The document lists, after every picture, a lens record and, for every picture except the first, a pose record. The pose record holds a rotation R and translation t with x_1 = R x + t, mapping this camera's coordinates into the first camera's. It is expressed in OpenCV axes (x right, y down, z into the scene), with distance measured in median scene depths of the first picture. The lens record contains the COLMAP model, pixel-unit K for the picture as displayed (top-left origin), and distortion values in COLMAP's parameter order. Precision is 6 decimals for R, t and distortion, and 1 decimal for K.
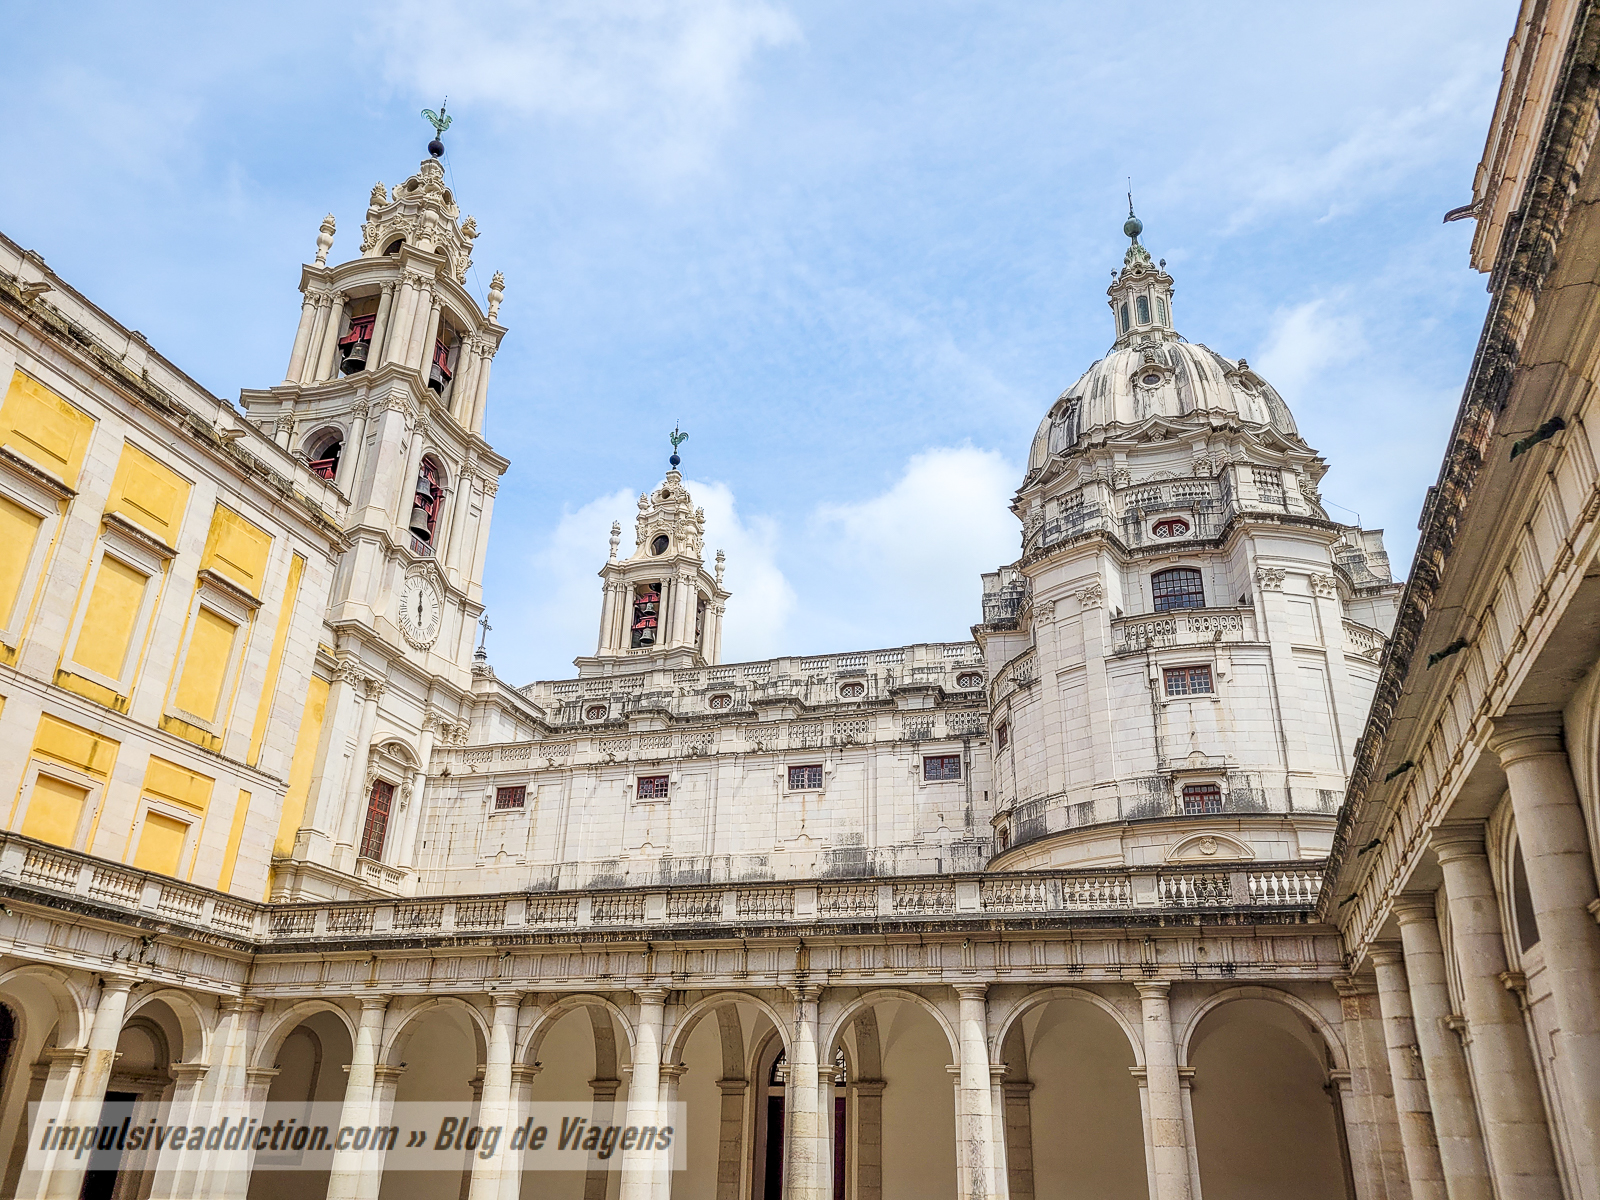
lens RADIAL K [[1172.4, 0, 806.0], [0, 1172.4, 624.5], [0, 0, 1]] dist [0.063016, -0.051822]
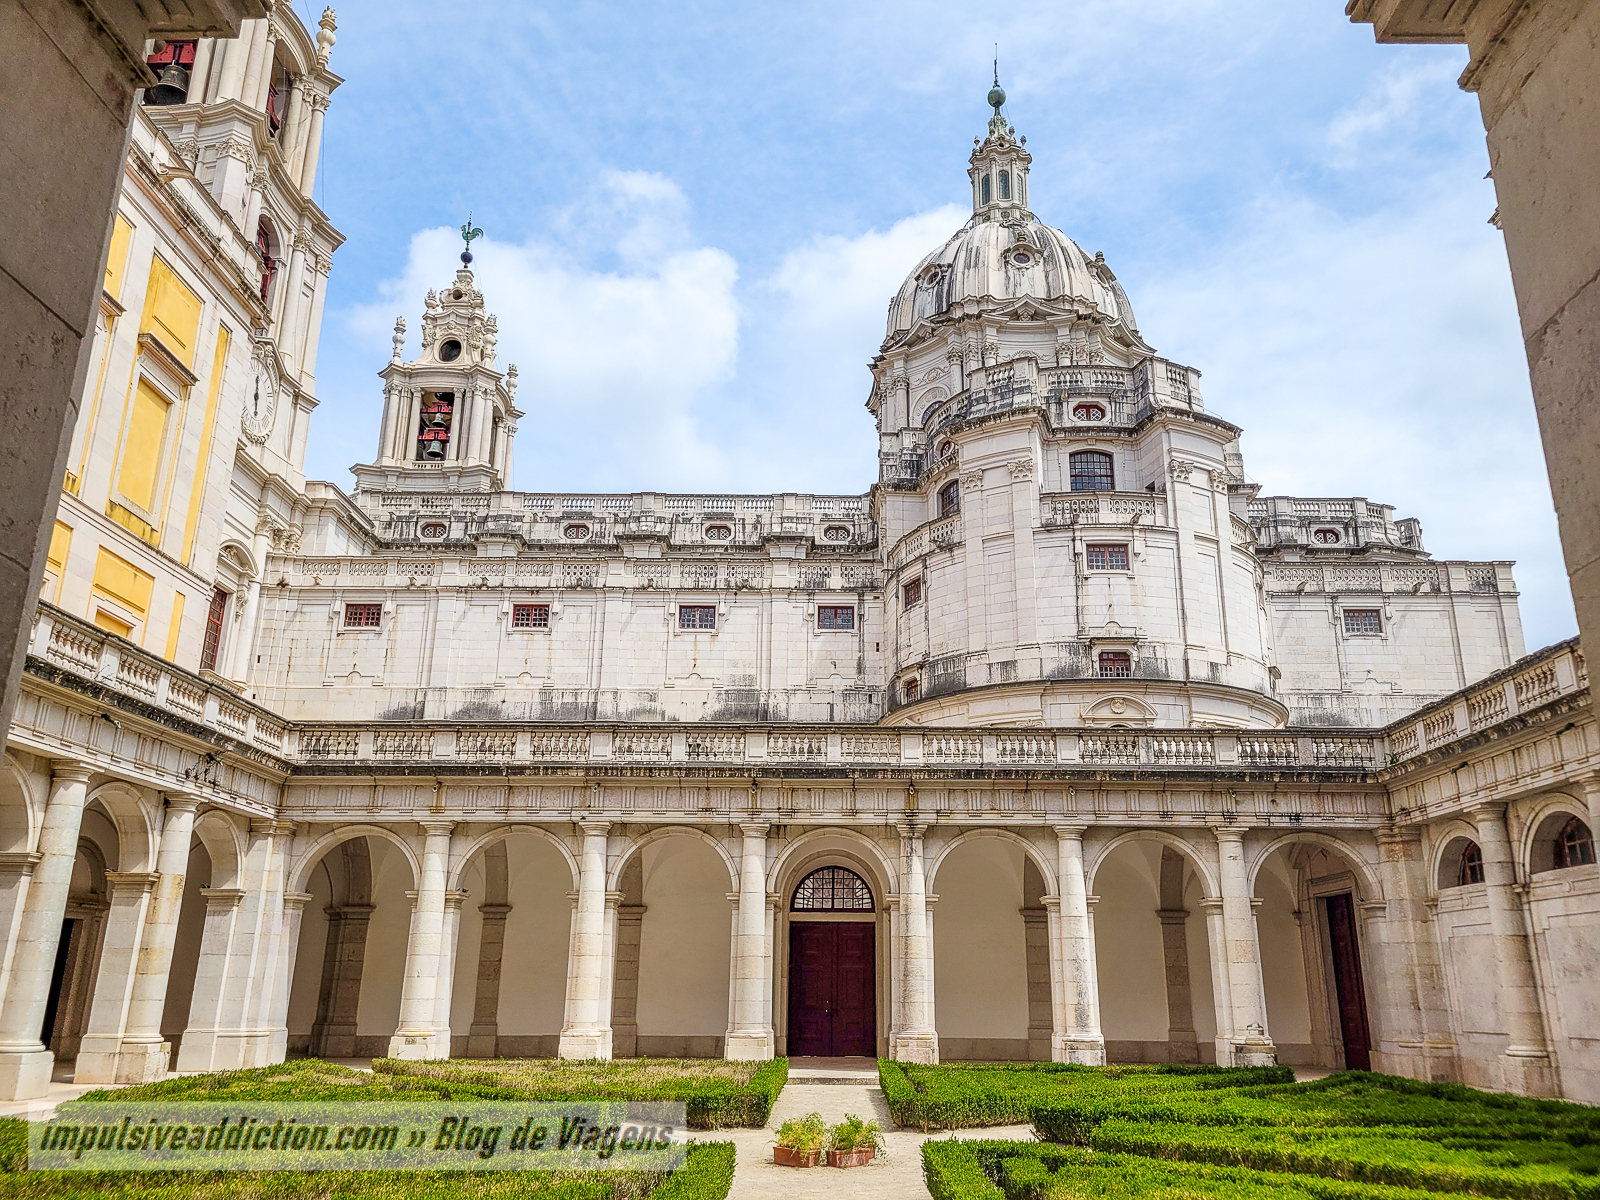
lens RADIAL K [[1172.4, 0, 806.0], [0, 1172.4, 624.5], [0, 0, 1]] dist [0.063016, -0.051822]
pose [[0.957778, 0.067286, 0.279525, -0.198049], [-0.104808, 0.987040, 0.121524, 0.004764], [-0.267726, -0.145689, 0.952417, 0.019941]]
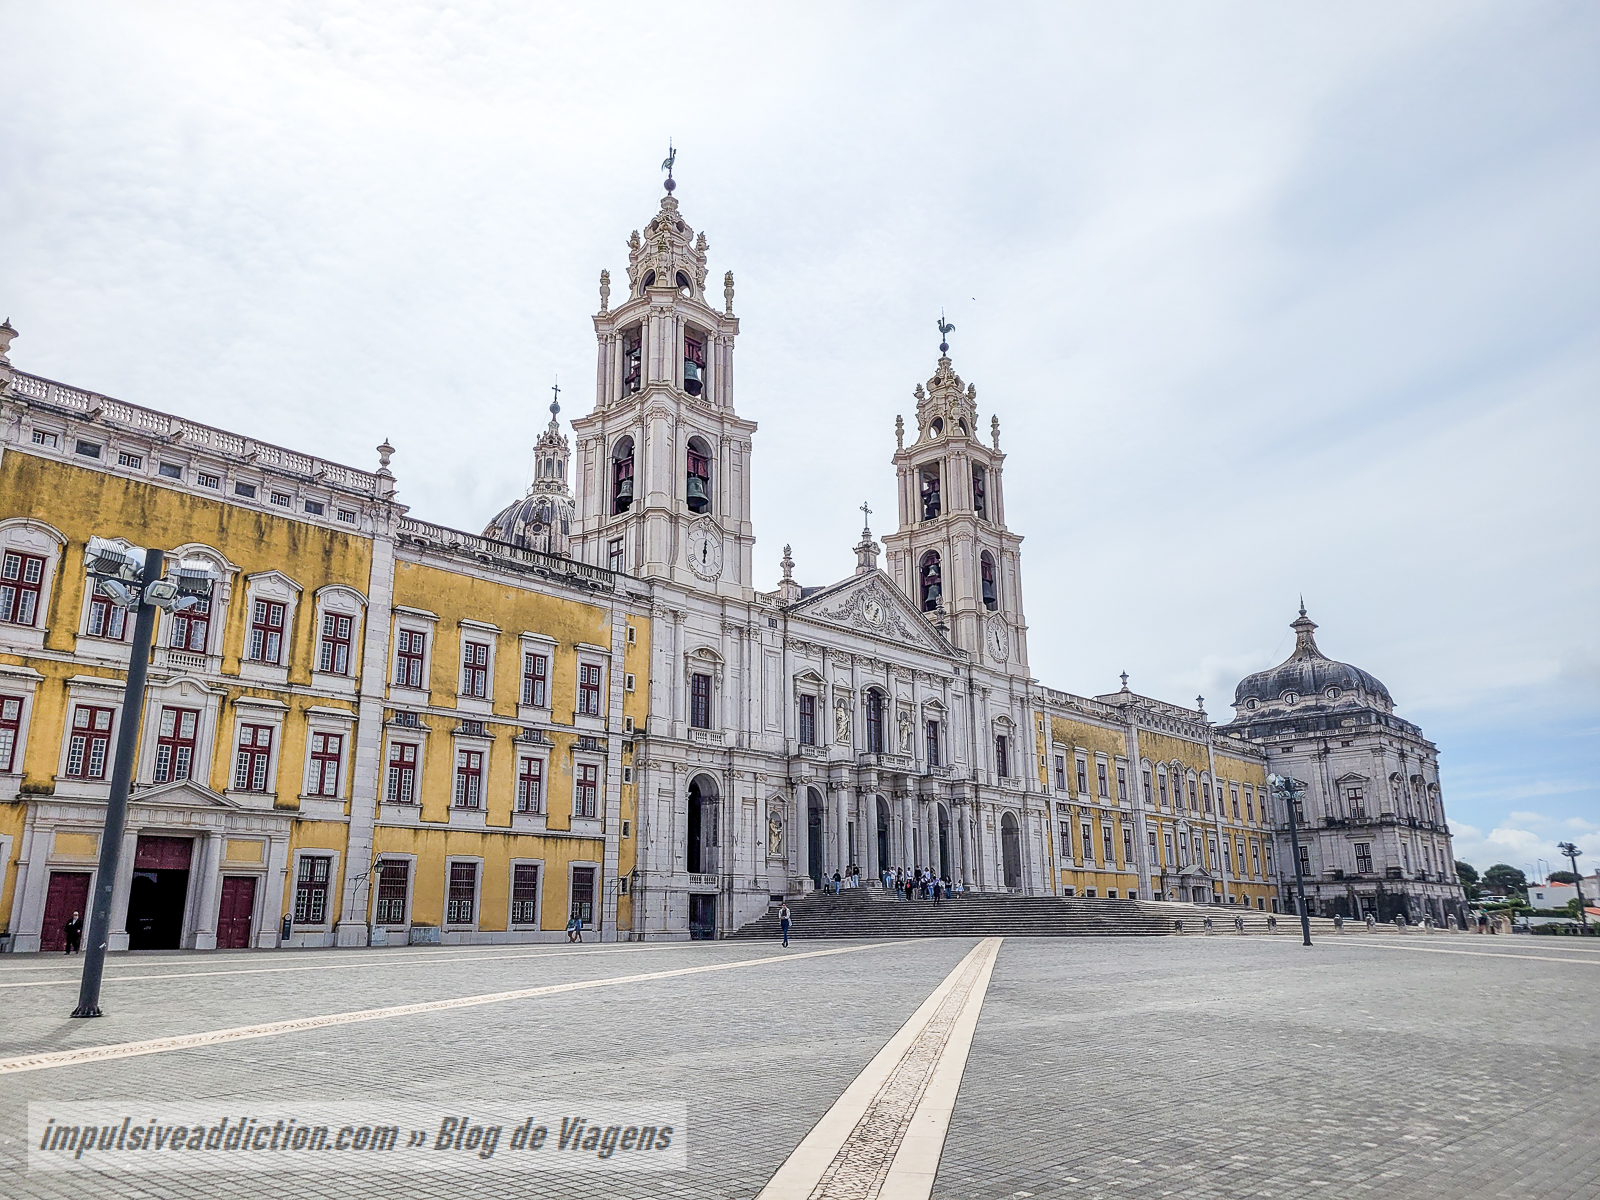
lens RADIAL K [[1172.4, 0, 806.0], [0, 1172.4, 624.5], [0, 0, 1]] dist [0.063016, -0.051822]
pose [[0.902429, -0.133122, -0.409757, 0.411725], [0.199861, 0.971894, 0.124414, -0.092791], [0.381678, -0.194169, 0.903671, -0.289794]]
